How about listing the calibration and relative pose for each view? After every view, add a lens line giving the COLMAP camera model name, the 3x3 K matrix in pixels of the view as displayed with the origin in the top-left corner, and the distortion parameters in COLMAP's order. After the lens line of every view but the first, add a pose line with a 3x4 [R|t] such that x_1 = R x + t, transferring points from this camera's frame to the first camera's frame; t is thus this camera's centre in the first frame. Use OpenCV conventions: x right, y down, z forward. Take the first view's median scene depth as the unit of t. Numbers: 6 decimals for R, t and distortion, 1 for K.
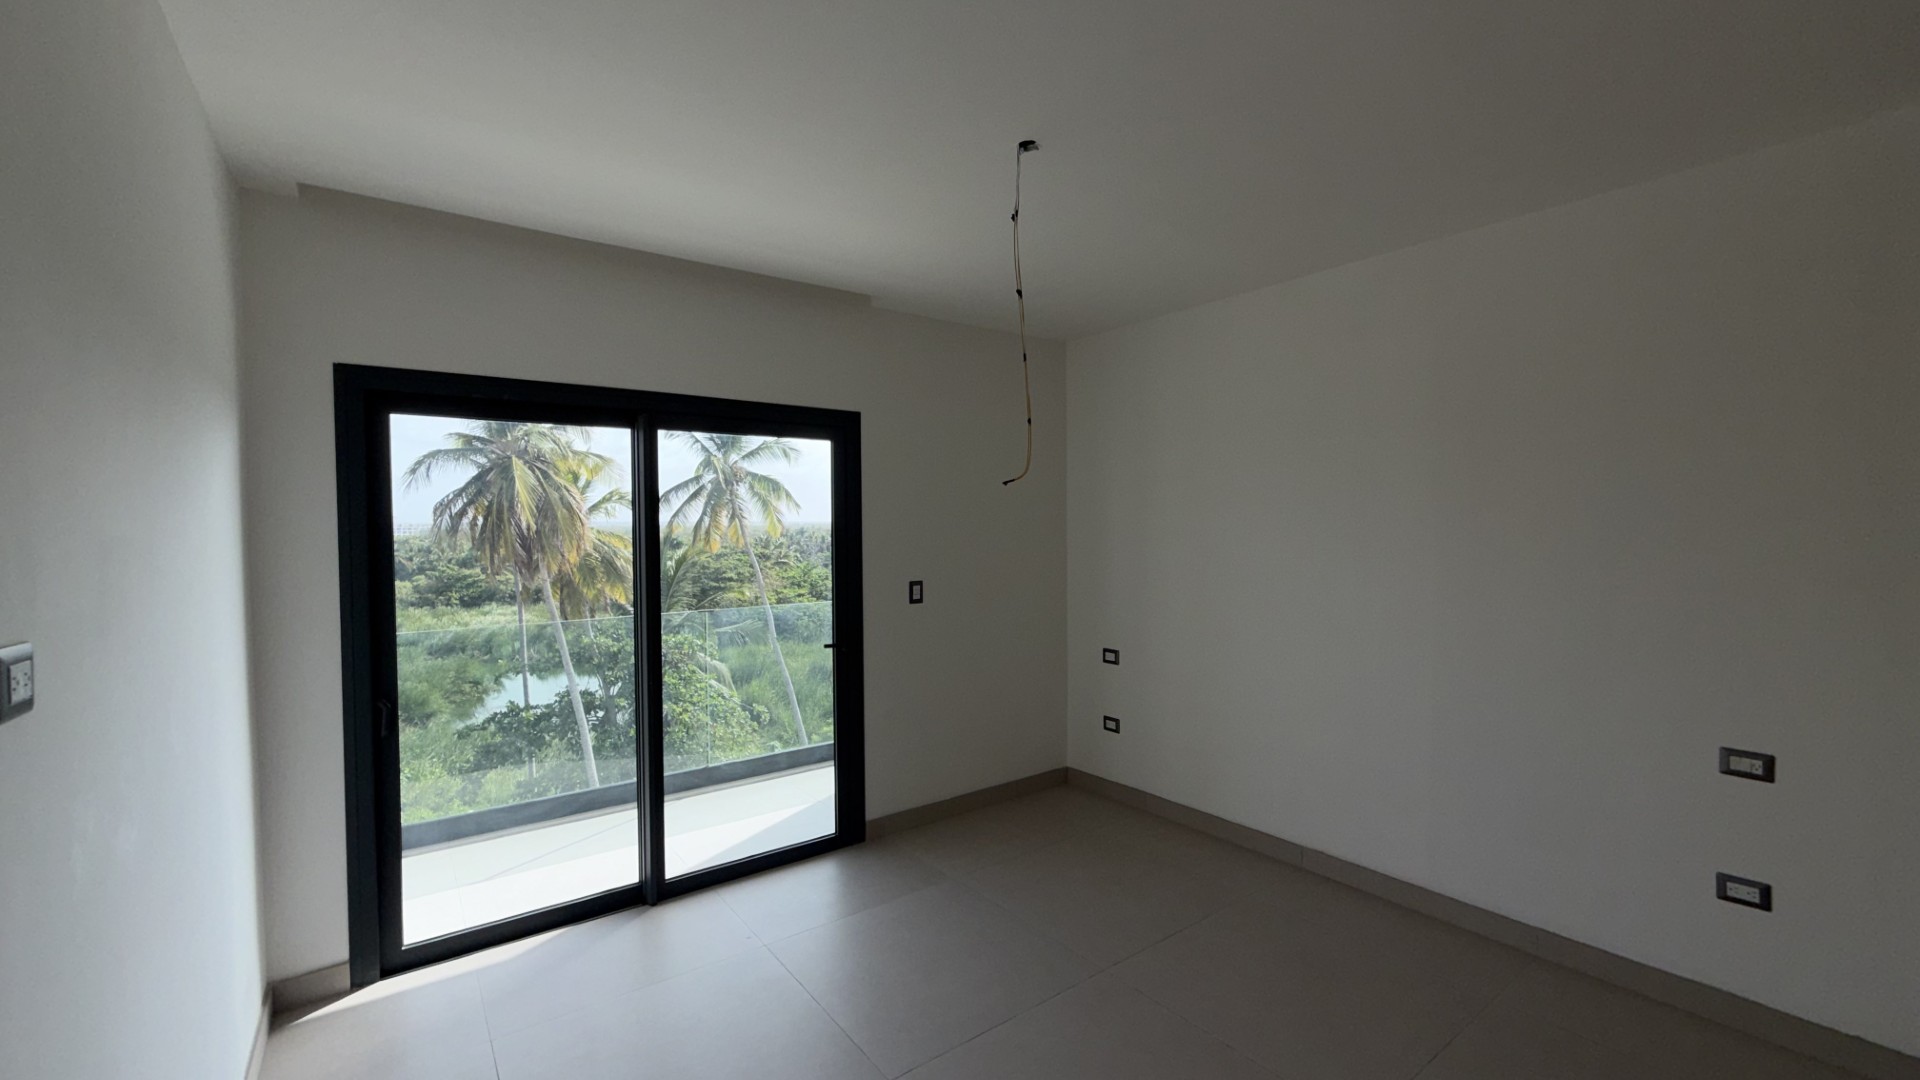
lens RADIAL K [[779.4, 0, 954.1], [0, 779.4, 539.2], [0, 0, 1]] dist [0.001343, 0.000172]
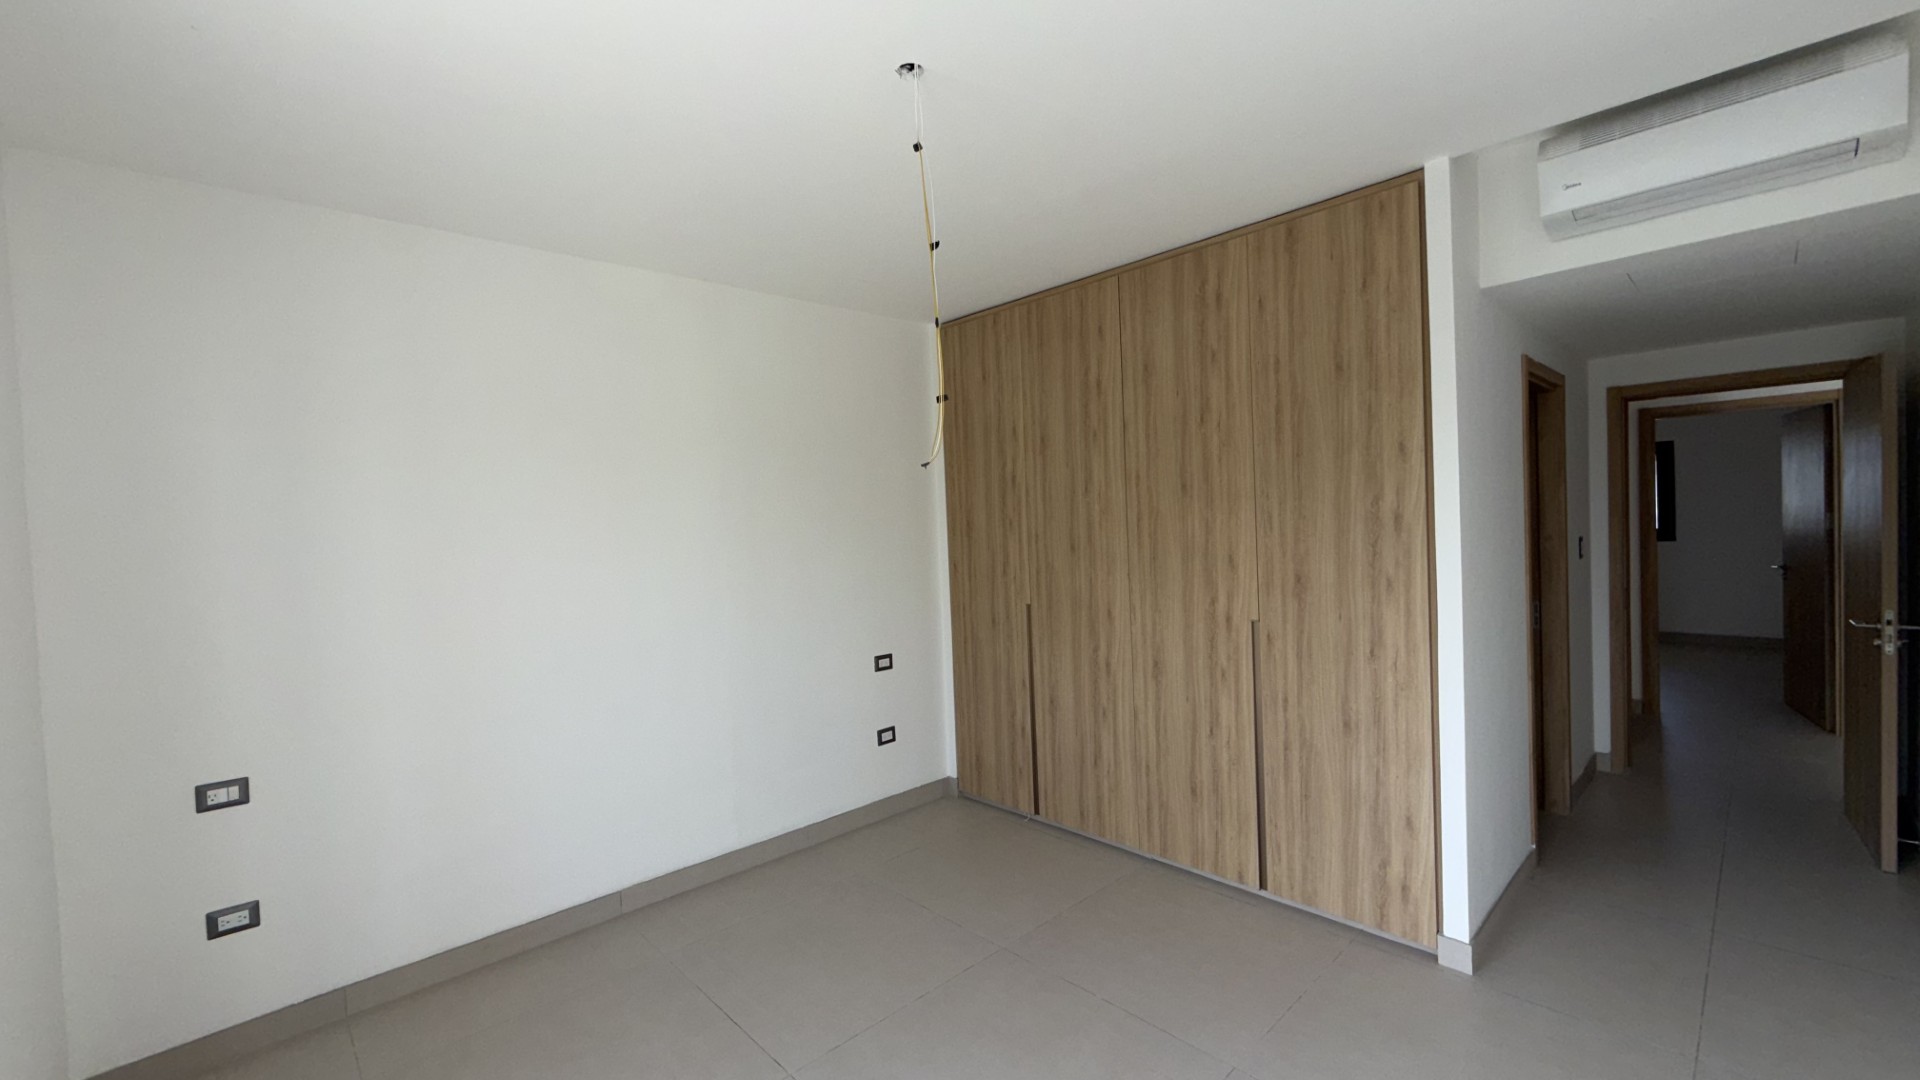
lens RADIAL K [[779.4, 0, 969.0], [0, 779.4, 543.3], [0, 0, 1]] dist [0.001343, 0.000172]
pose [[-0.119497, -0.017423, 0.992682, -0.558398], [0.063760, 0.997647, 0.025185, -0.006332], [-0.990785, 0.066303, -0.118105, 0.770804]]
